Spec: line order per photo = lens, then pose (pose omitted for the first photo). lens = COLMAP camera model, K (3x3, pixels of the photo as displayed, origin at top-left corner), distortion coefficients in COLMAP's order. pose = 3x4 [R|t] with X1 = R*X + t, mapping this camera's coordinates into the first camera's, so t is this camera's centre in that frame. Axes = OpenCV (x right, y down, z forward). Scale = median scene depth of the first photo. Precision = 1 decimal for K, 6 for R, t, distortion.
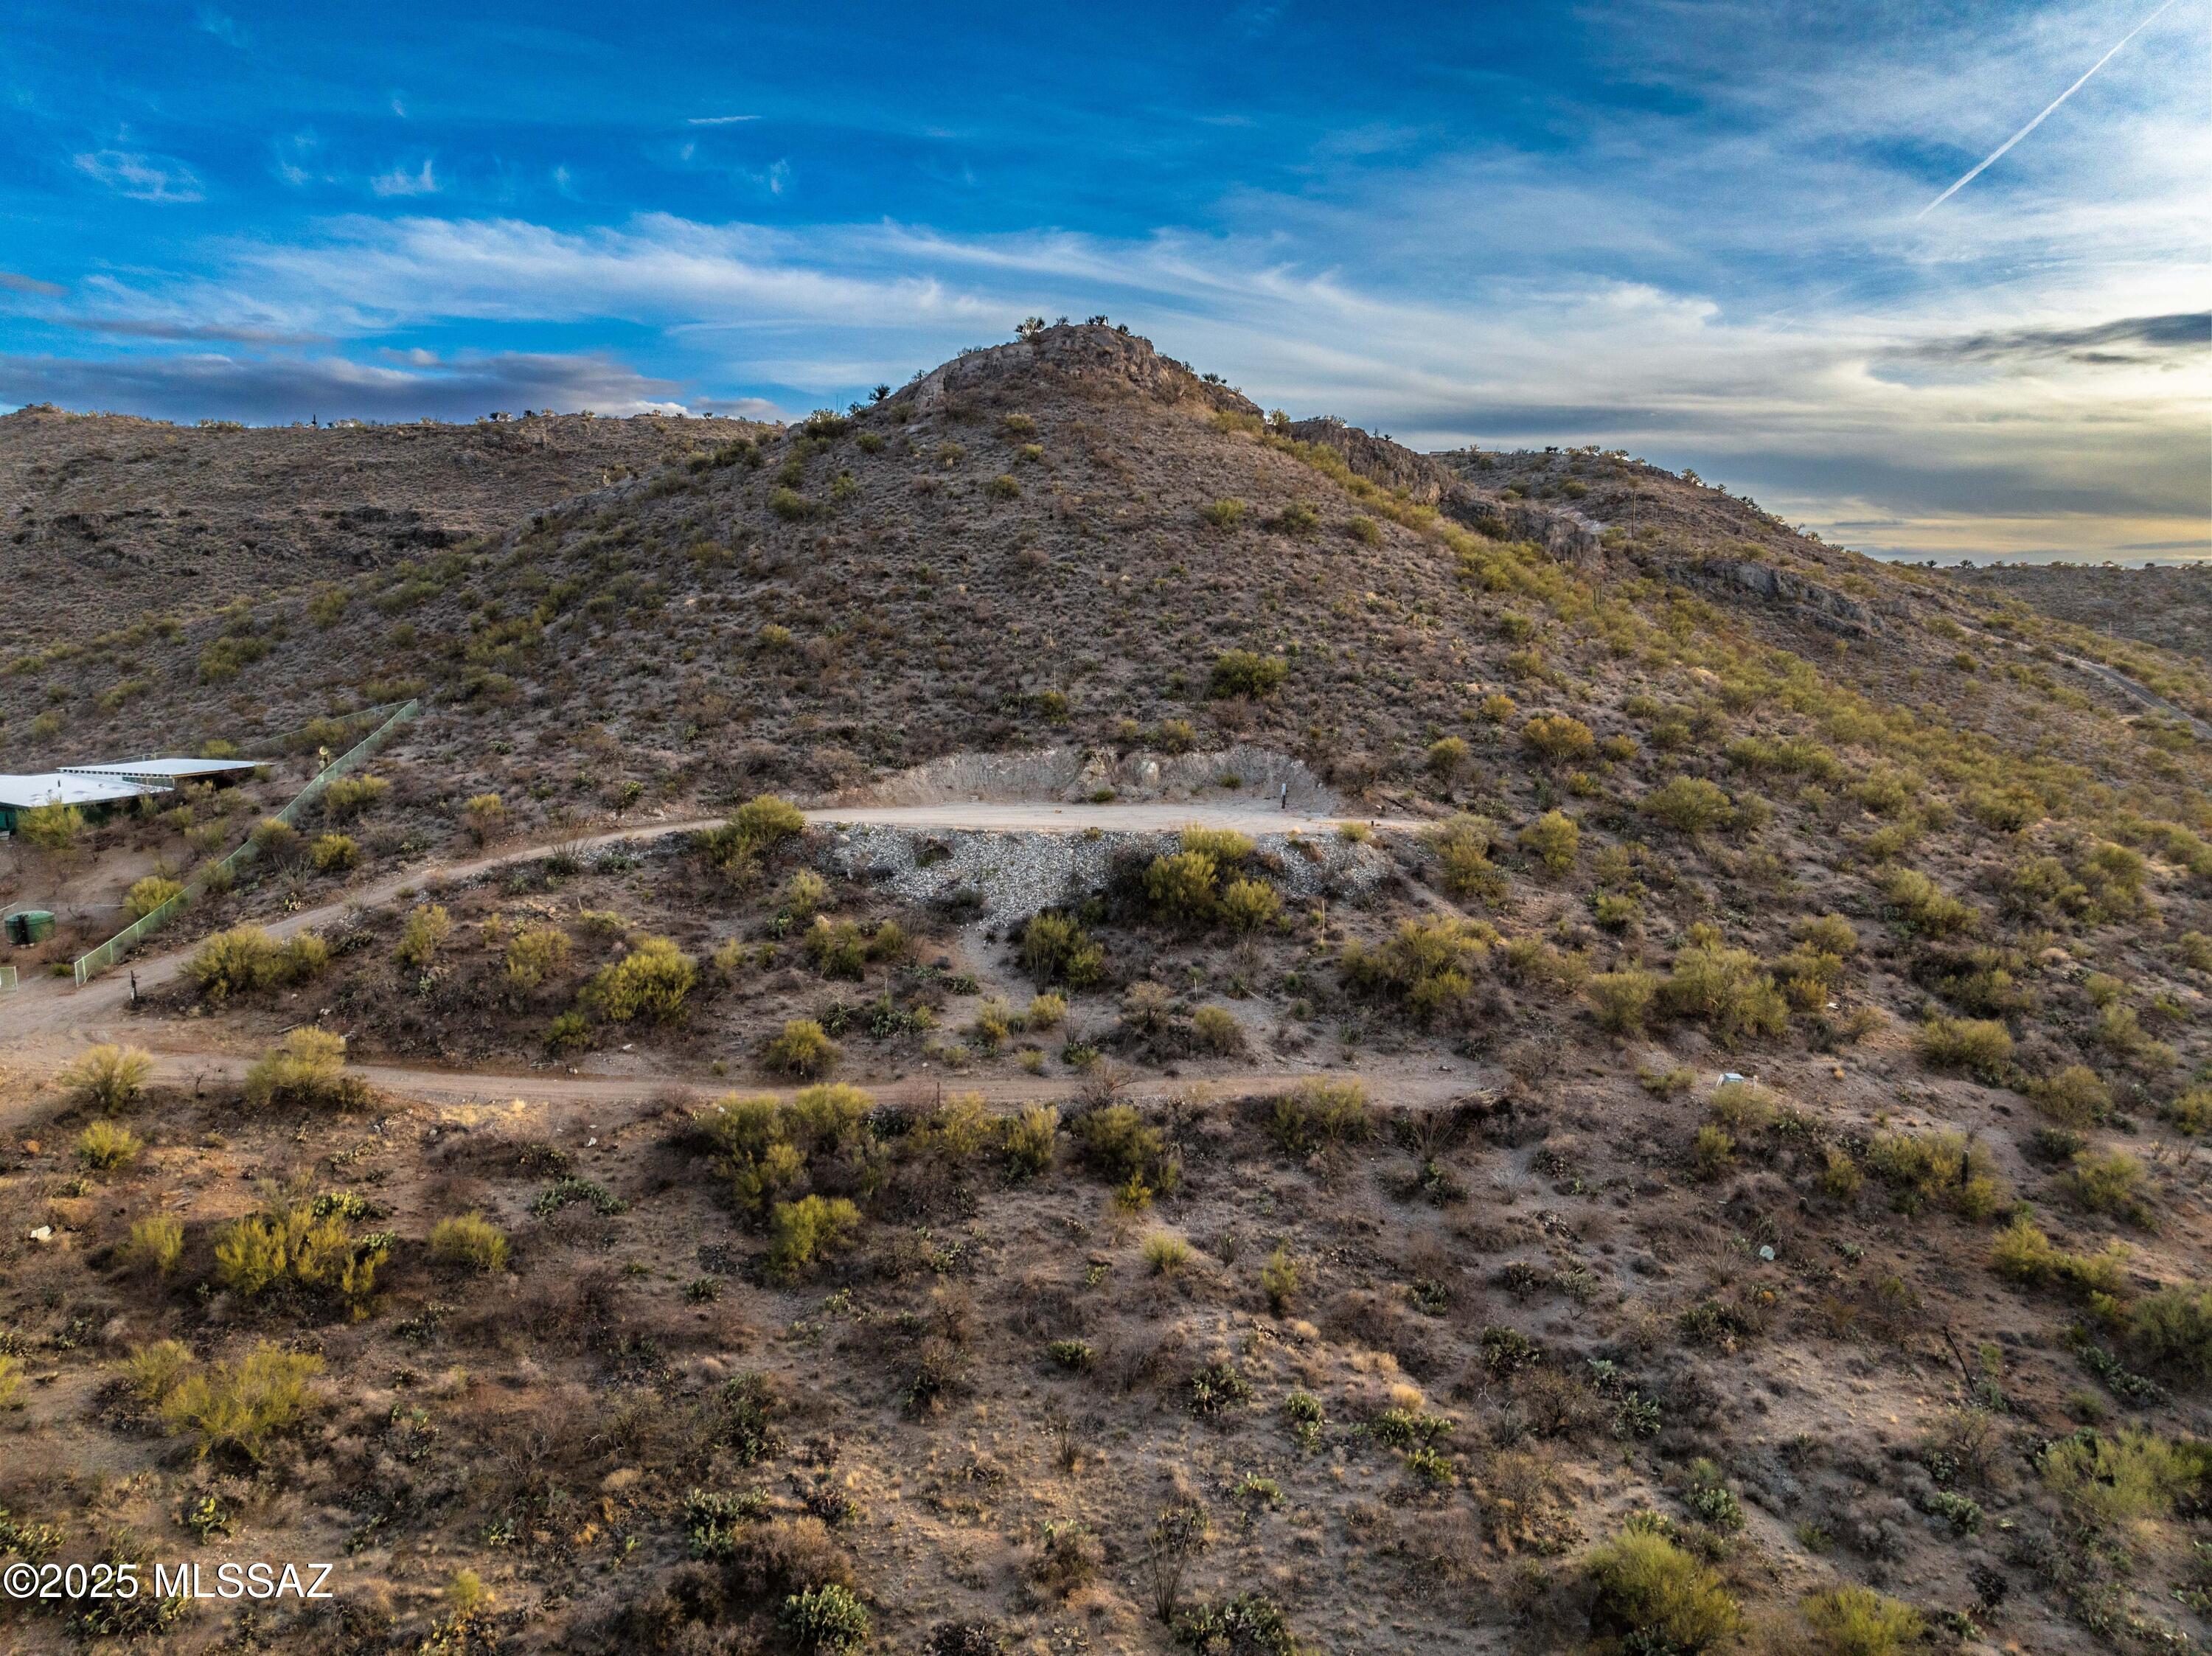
lens RADIAL K [[1542.0, 0, 1111.9], [0, 1542.0, 829.4], [0, 0, 1]] dist [-0.042007, -0.000740]
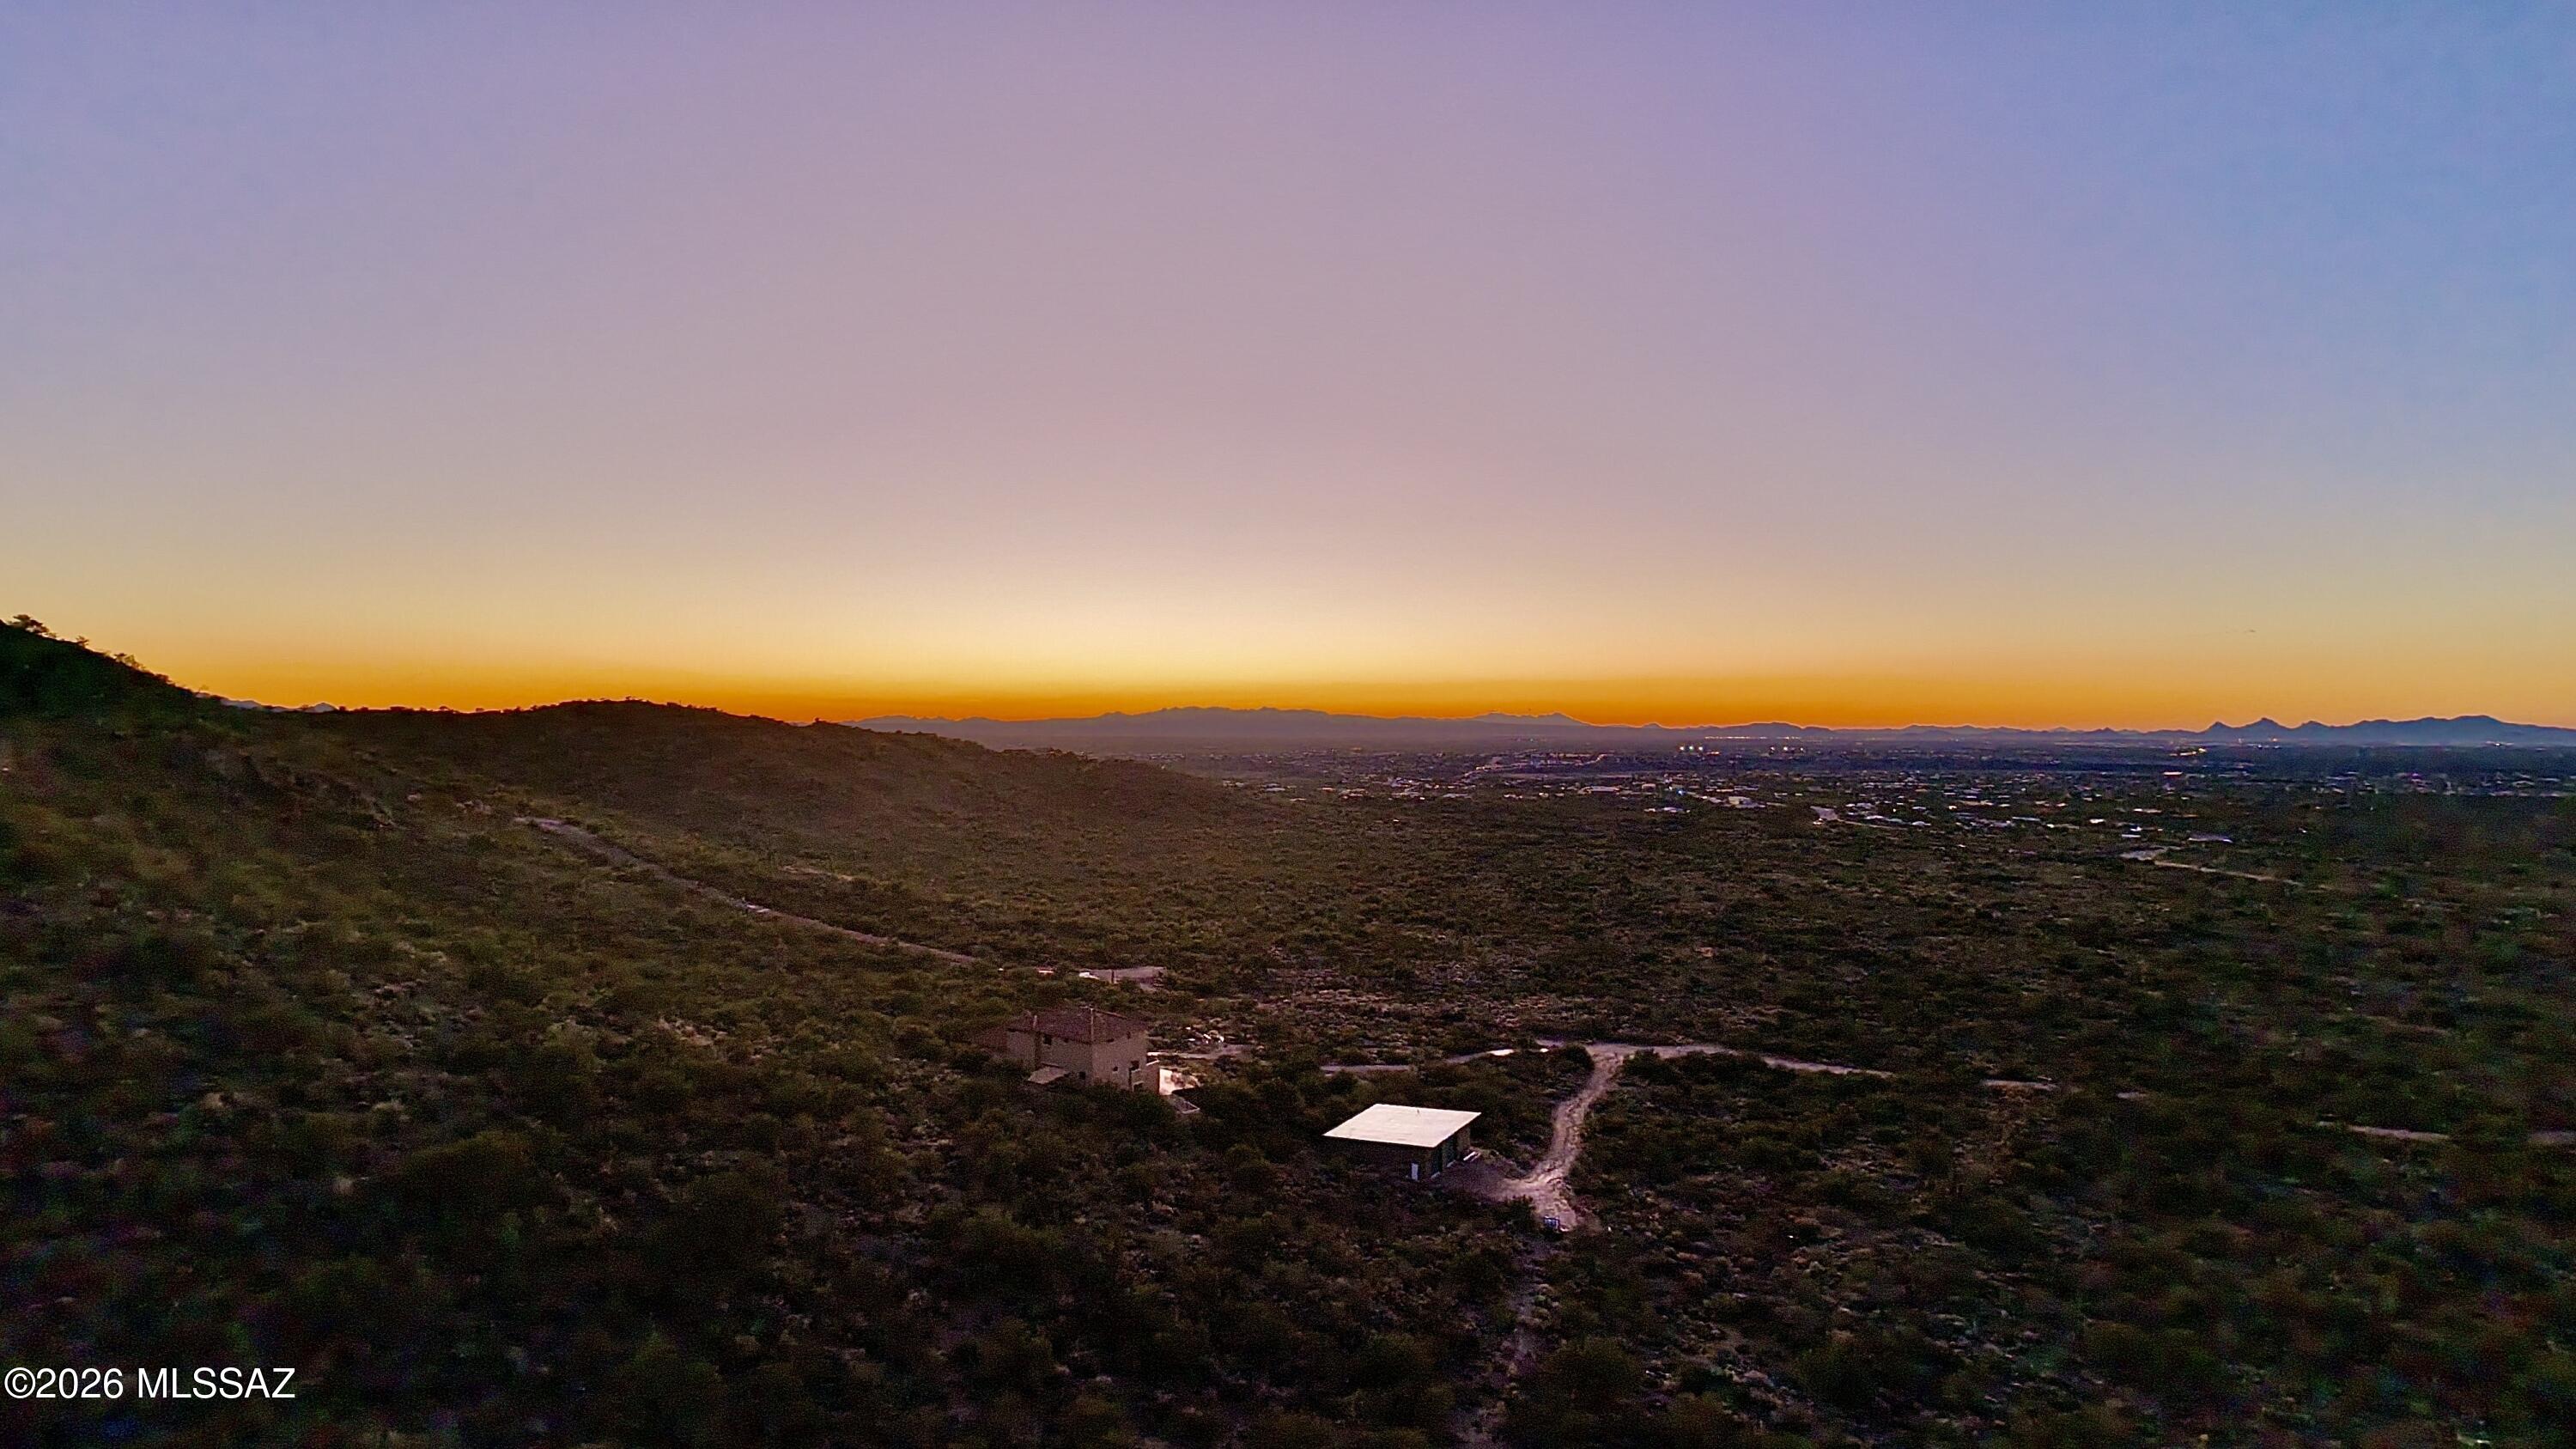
lens RADIAL K [[1229.9, 0, 1282.8], [0, 1229.9, 723.1], [0, 0, 1]] dist [-0.002221, 0.003905]
pose [[0.327595, -0.003797, 0.944811, -0.084217], [0.139093, 0.989290, -0.044252, -0.215112], [-0.934524, 0.145913, 0.324615, 0.652086]]
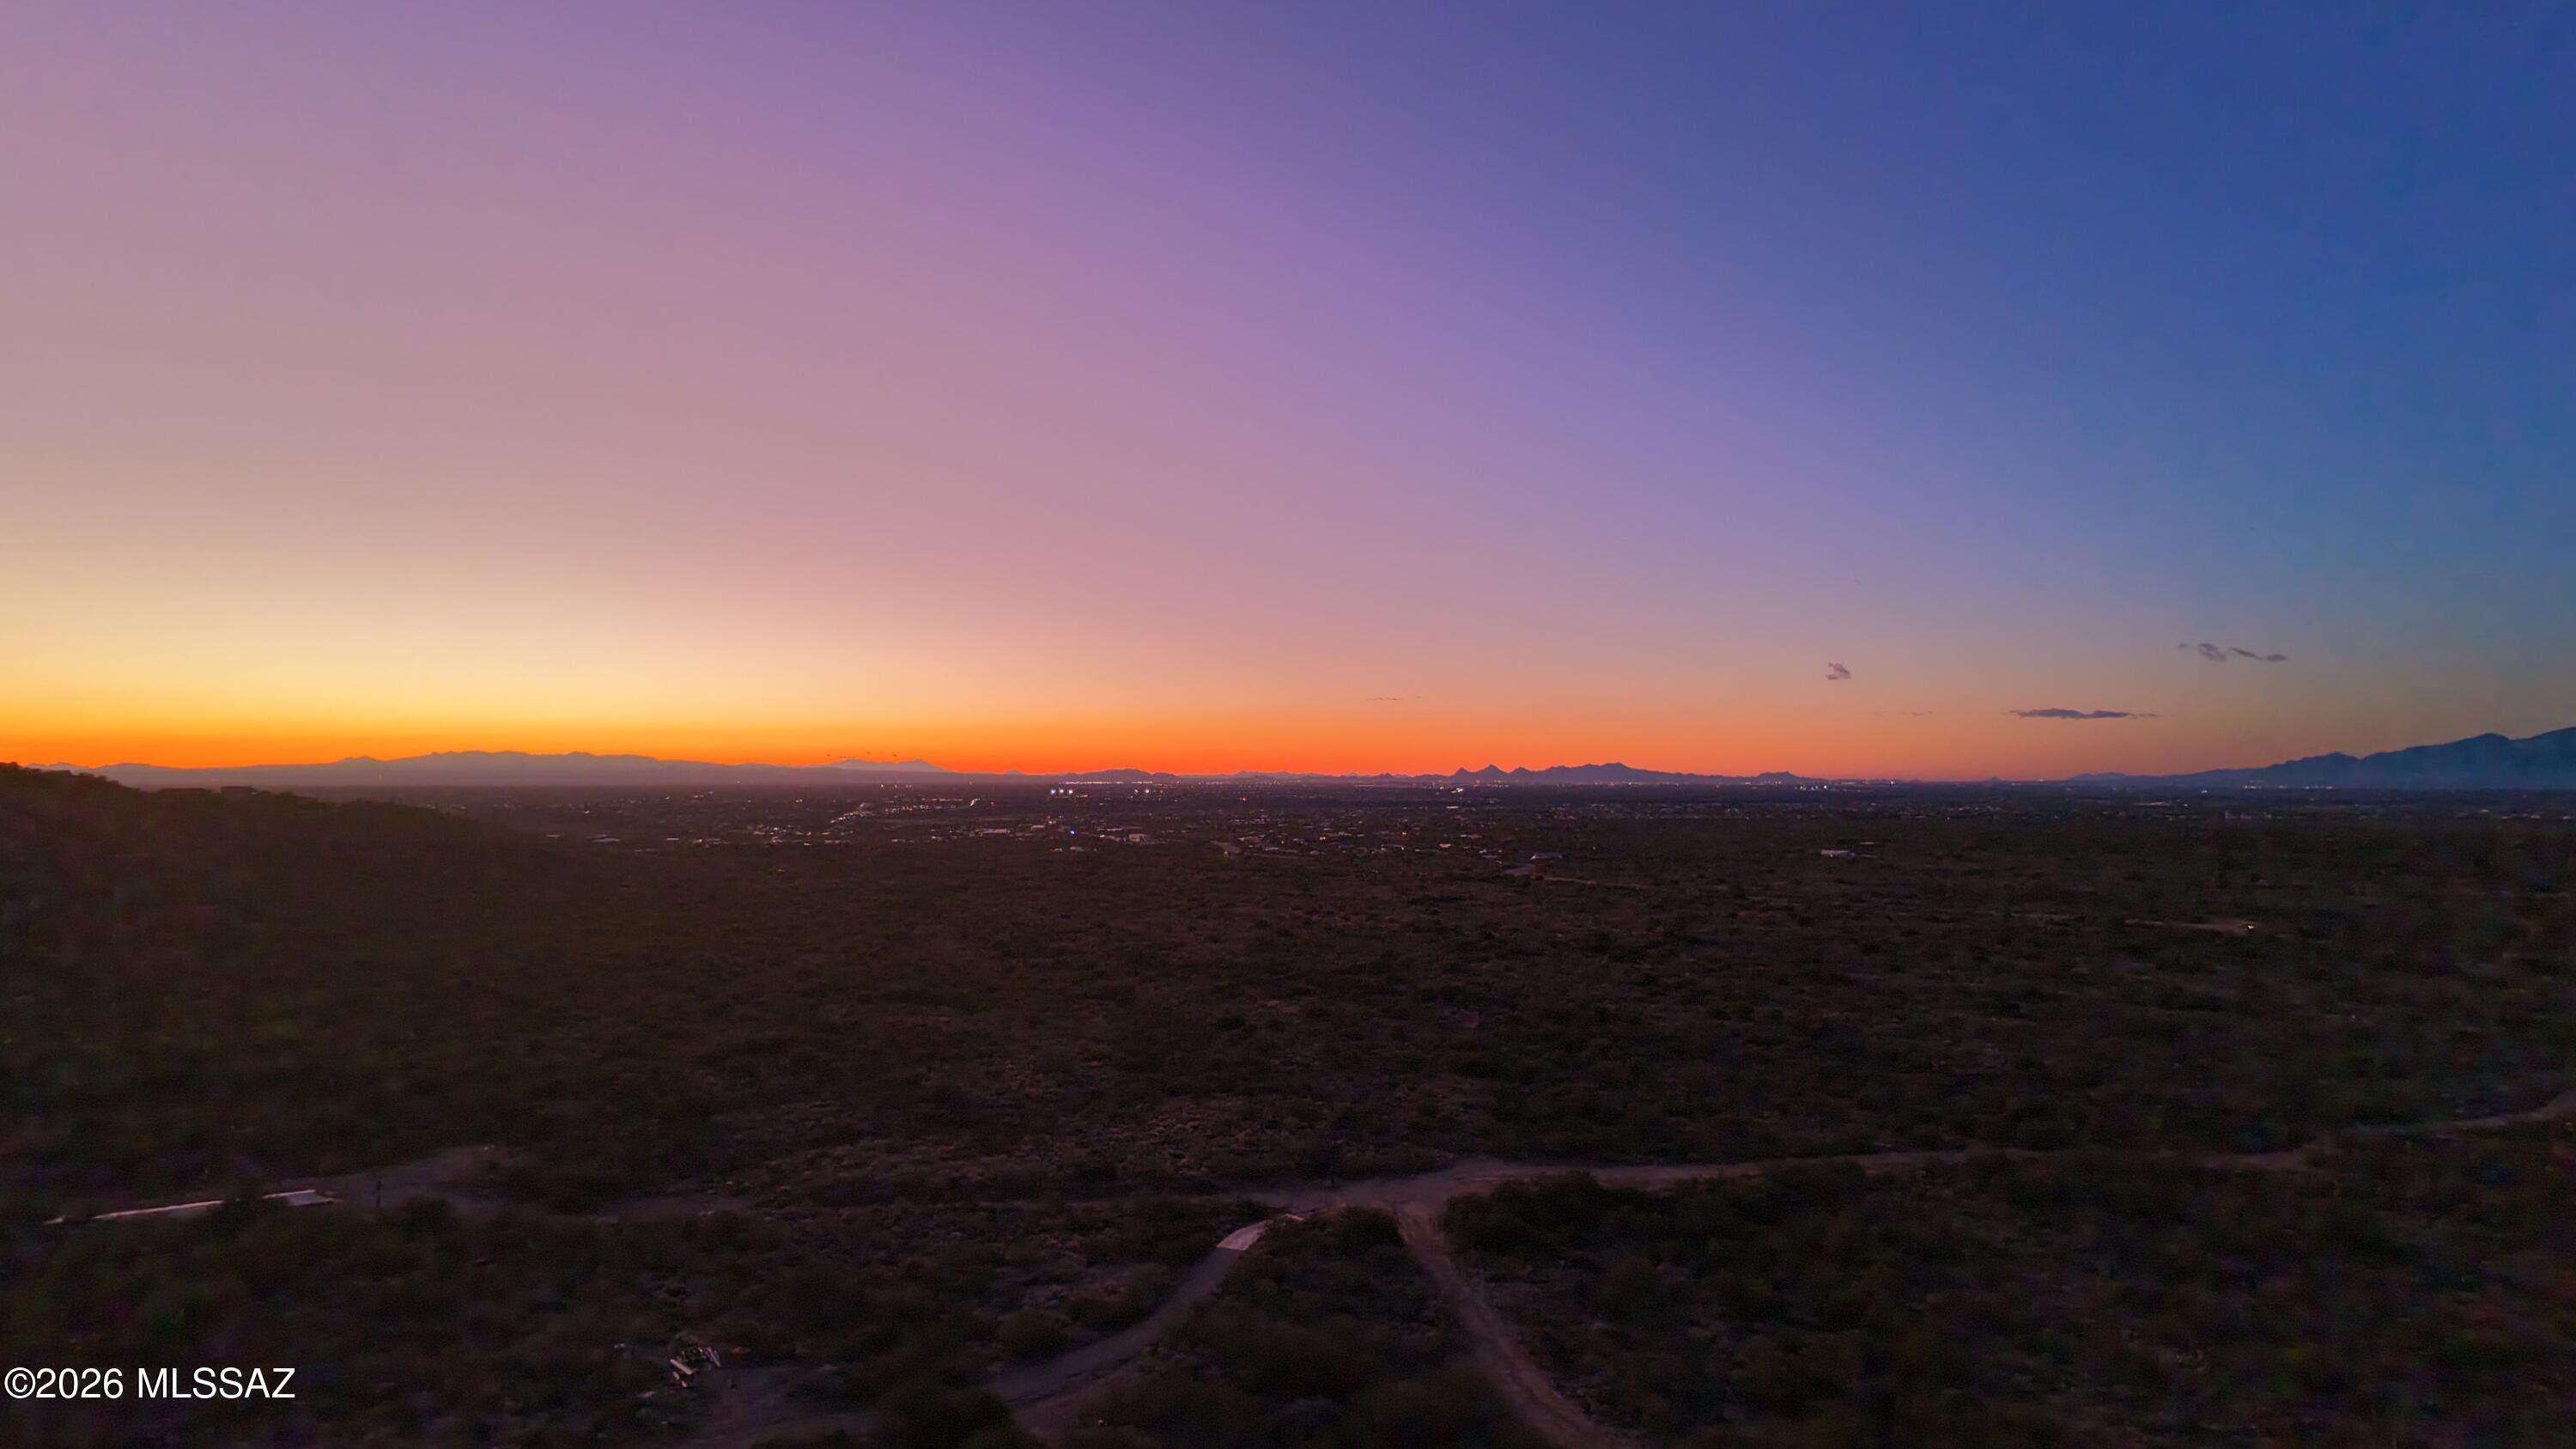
lens RADIAL K [[1229.9, 0, 1284.5], [0, 1229.9, 727.4], [0, 0, 1]] dist [-0.002221, 0.003905]
pose [[-0.174506, 0.030185, 0.984193, 0.835699], [0.144868, 0.989440, -0.004660, -0.173986], [-0.973941, 0.141765, -0.177036, 1.160027]]
